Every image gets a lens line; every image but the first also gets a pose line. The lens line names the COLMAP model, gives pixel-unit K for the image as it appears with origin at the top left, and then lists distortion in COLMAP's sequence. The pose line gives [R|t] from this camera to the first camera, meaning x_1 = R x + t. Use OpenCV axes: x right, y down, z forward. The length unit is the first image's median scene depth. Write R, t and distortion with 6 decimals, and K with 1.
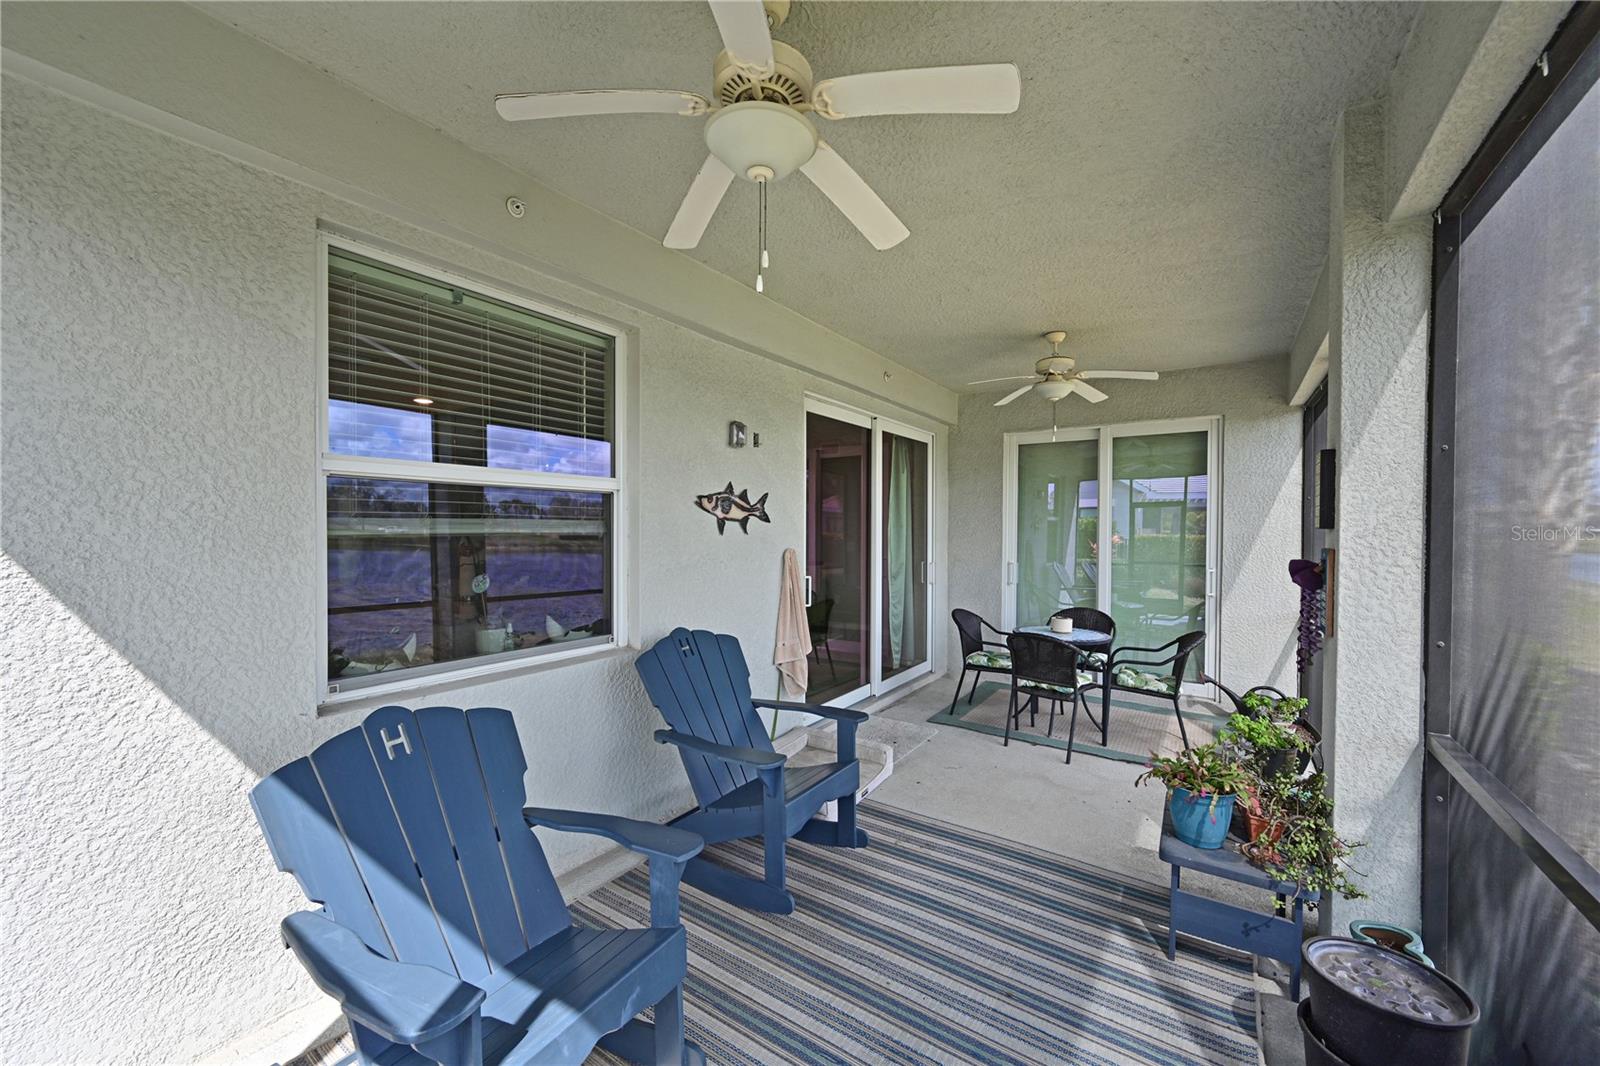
lens RADIAL K [[648.8, 0, 800.0], [0, 648.8, 533.0], [0, 0, 1]] dist [0.000660, 0.000376]
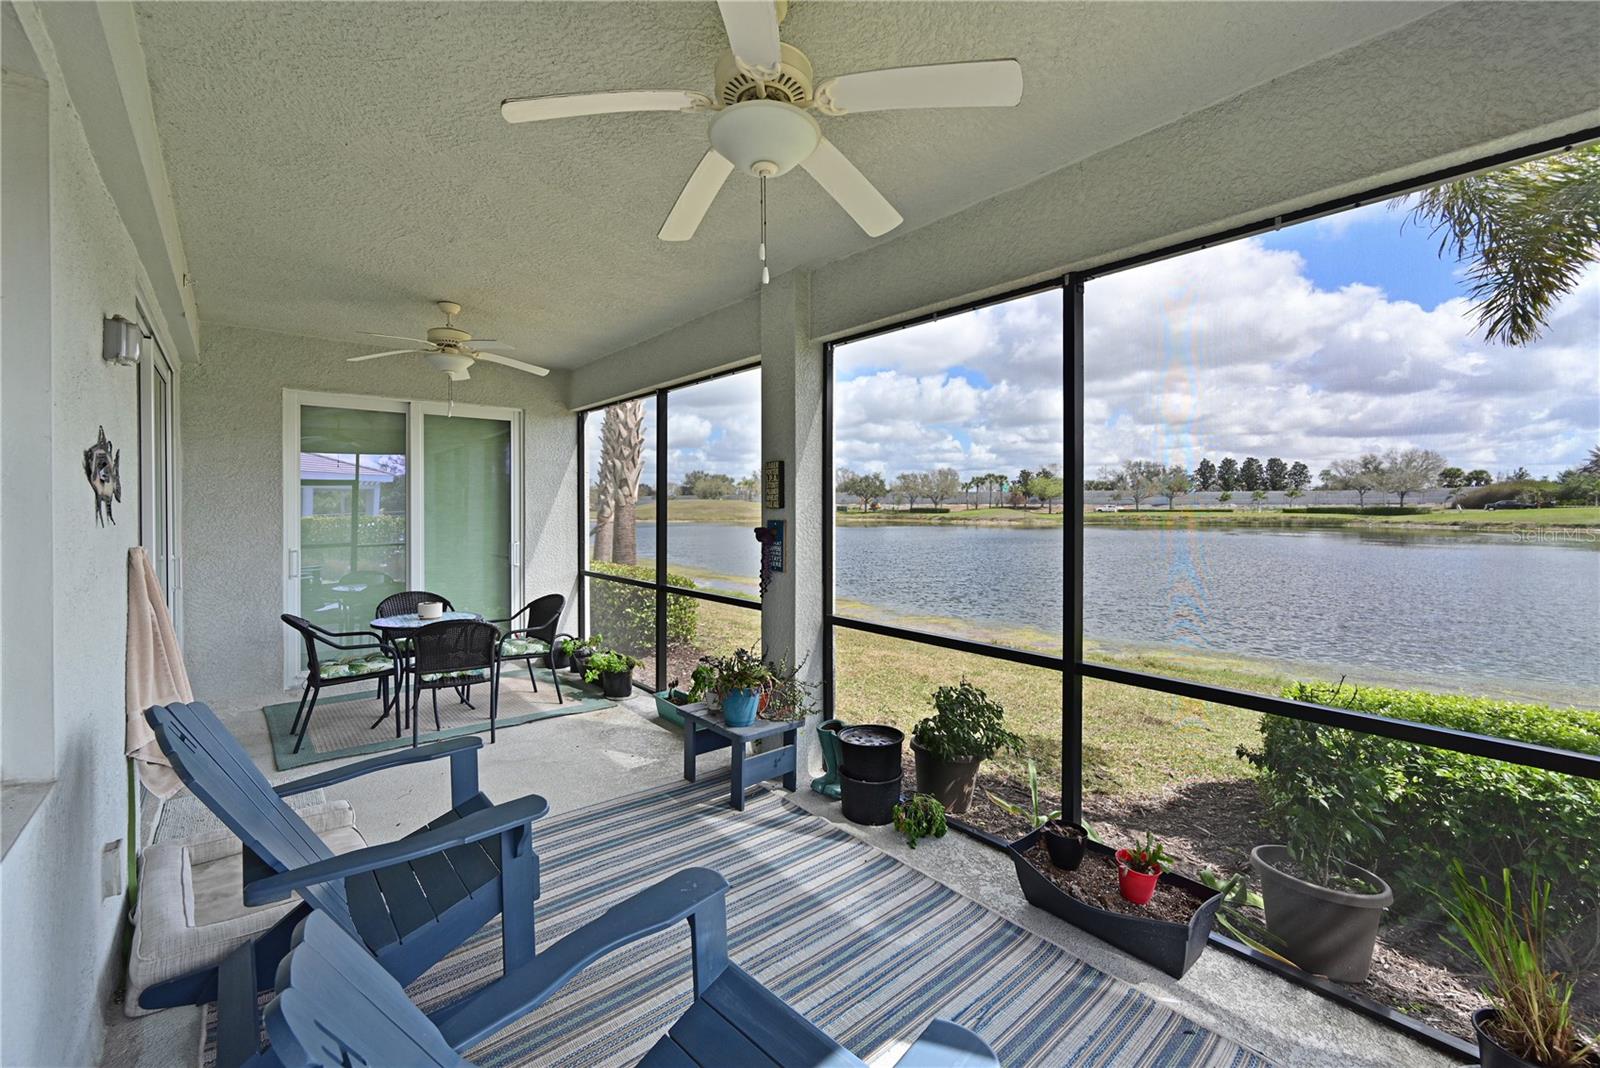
lens RADIAL K [[637.8, 0, 793.9], [0, 637.8, 532.3], [0, 0, 1]] dist [-0.000648, 0.000358]
pose [[0.269497, -0.047313, 0.961838, -0.464604], [0.005402, 0.998851, 0.047620, -0.019030], [-0.962986, -0.007638, 0.269442, 0.322231]]
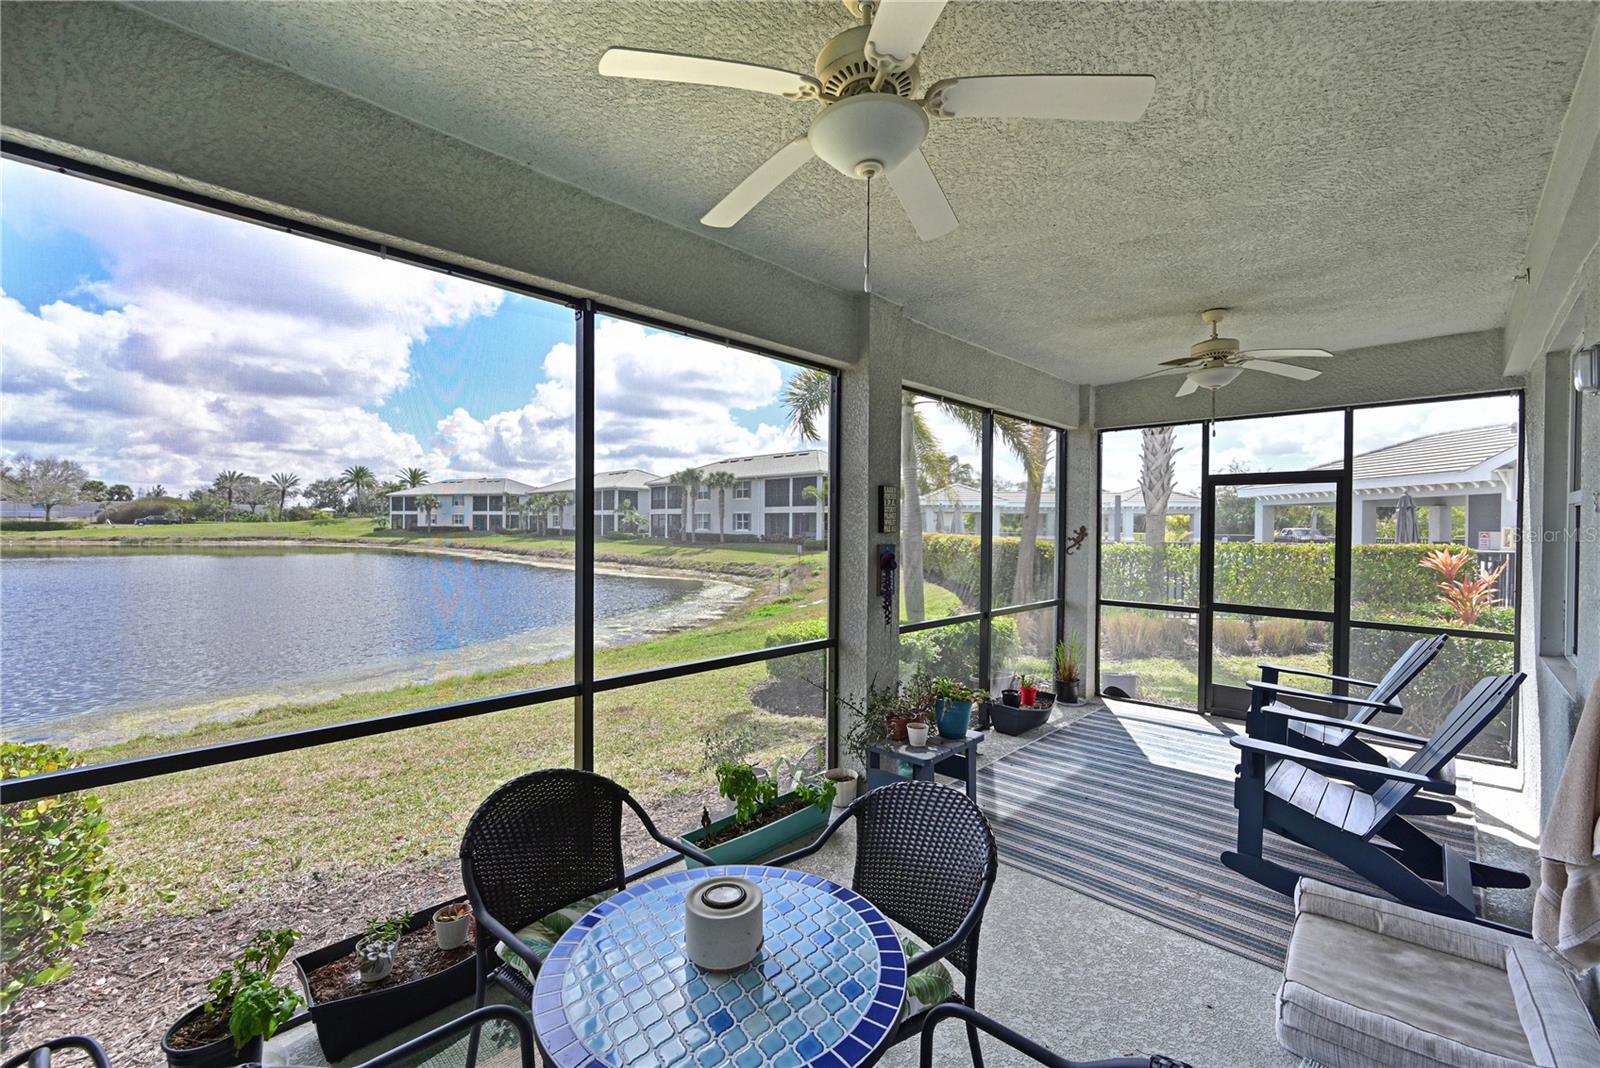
lens RADIAL K [[648.8, 0, 800.0], [0, 648.8, 534.0], [0, 0, 1]] dist [0.000660, 0.000376]
pose [[-0.980301, -0.018661, 0.196627, 0.437186], [-0.016003, 0.999758, 0.015096, -0.013911], [-0.196861, 0.011651, -0.980362, 1.666145]]
